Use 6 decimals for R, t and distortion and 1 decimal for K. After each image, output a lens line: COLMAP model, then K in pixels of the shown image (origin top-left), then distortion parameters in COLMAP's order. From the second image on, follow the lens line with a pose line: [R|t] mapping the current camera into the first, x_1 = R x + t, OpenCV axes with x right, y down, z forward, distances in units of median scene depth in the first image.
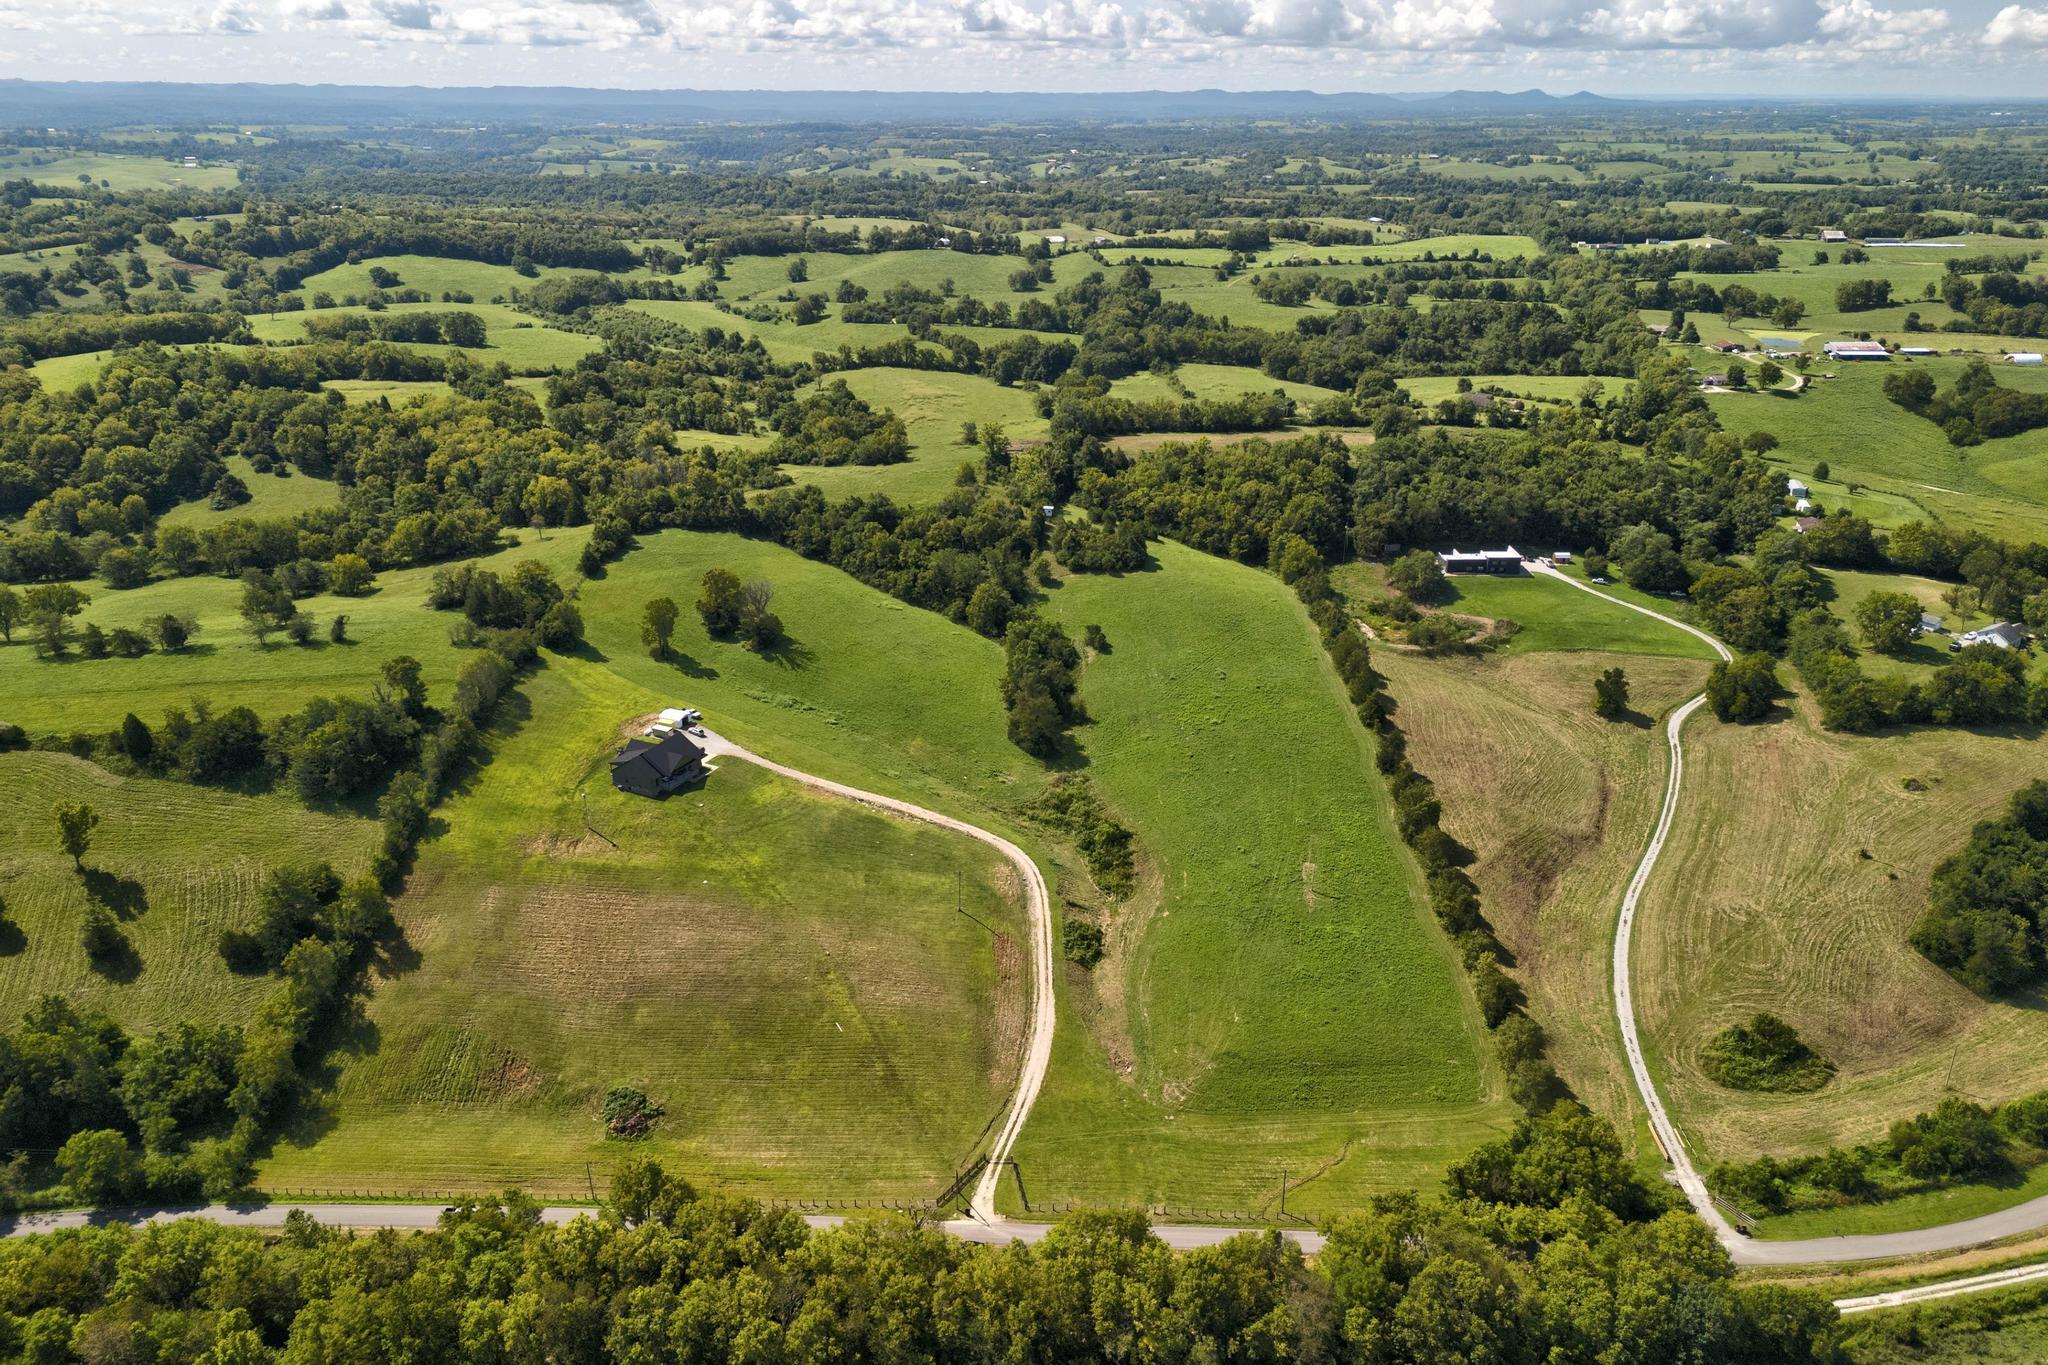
lens RADIAL K [[1509.2, 0, 1018.3], [0, 1509.2, 681.4], [0, 0, 1]] dist [0.065706, -0.051732]
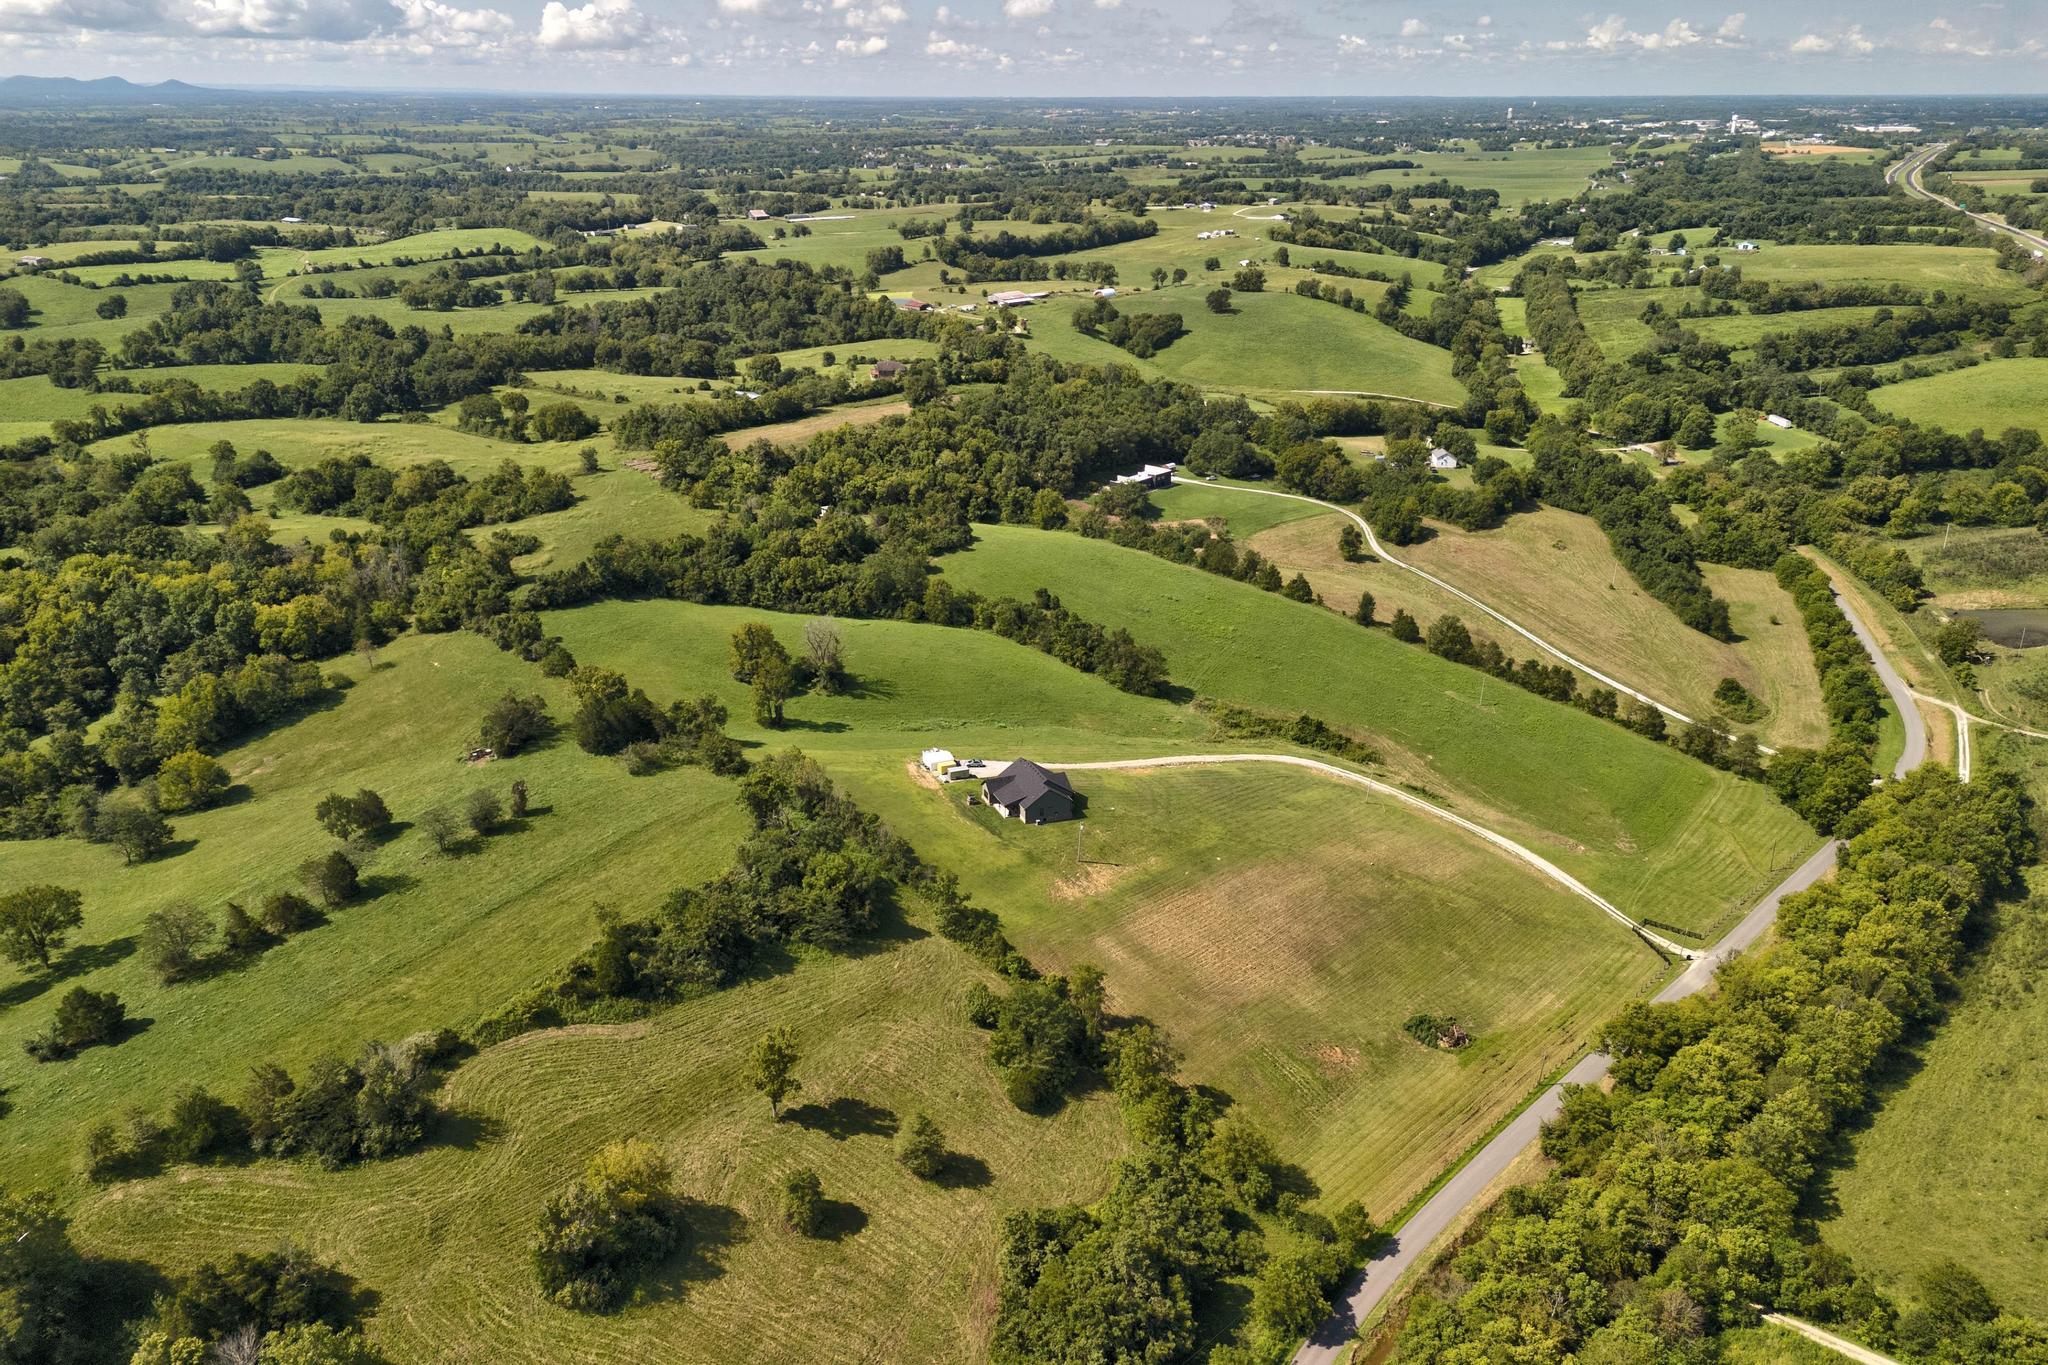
lens RADIAL K [[1509.2, 0, 1018.3], [0, 1509.2, 681.4], [0, 0, 1]] dist [0.065706, -0.051732]
pose [[0.670677, -0.269944, 0.690886, -0.376919], [0.266615, 0.956909, 0.115069, -0.053452], [-0.692177, 0.107027, 0.713748, 0.133627]]
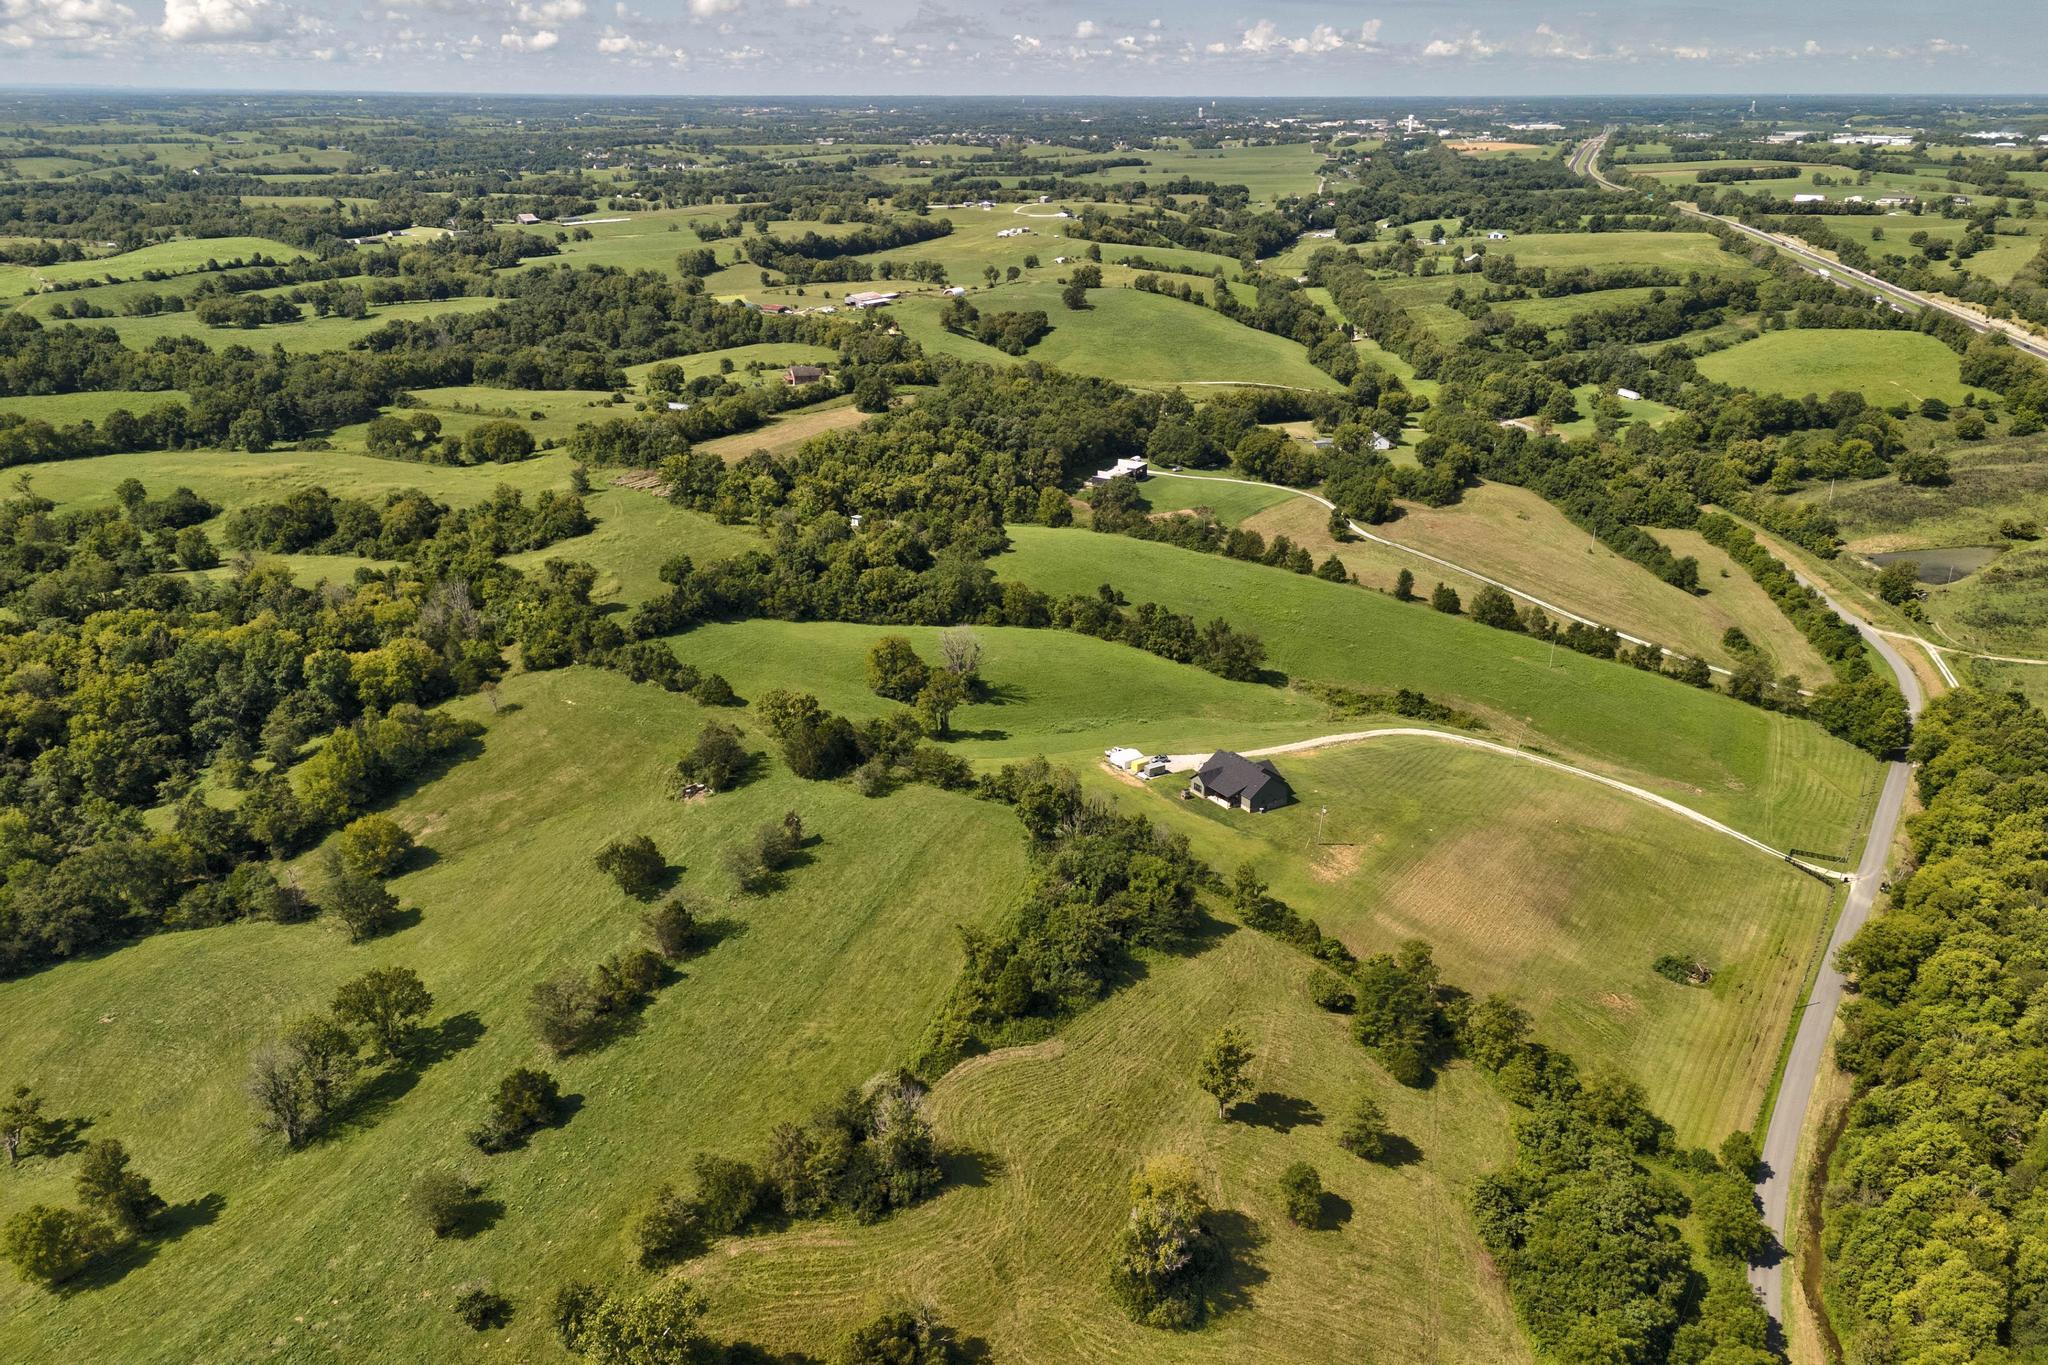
lens RADIAL K [[1509.2, 0, 1018.3], [0, 1509.2, 681.4], [0, 0, 1]] dist [0.065706, -0.051732]
pose [[0.508225, -0.314236, 0.801850, -0.456024], [0.309833, 0.935432, 0.170208, -0.092253], [-0.803561, 0.161935, 0.572770, 0.232821]]
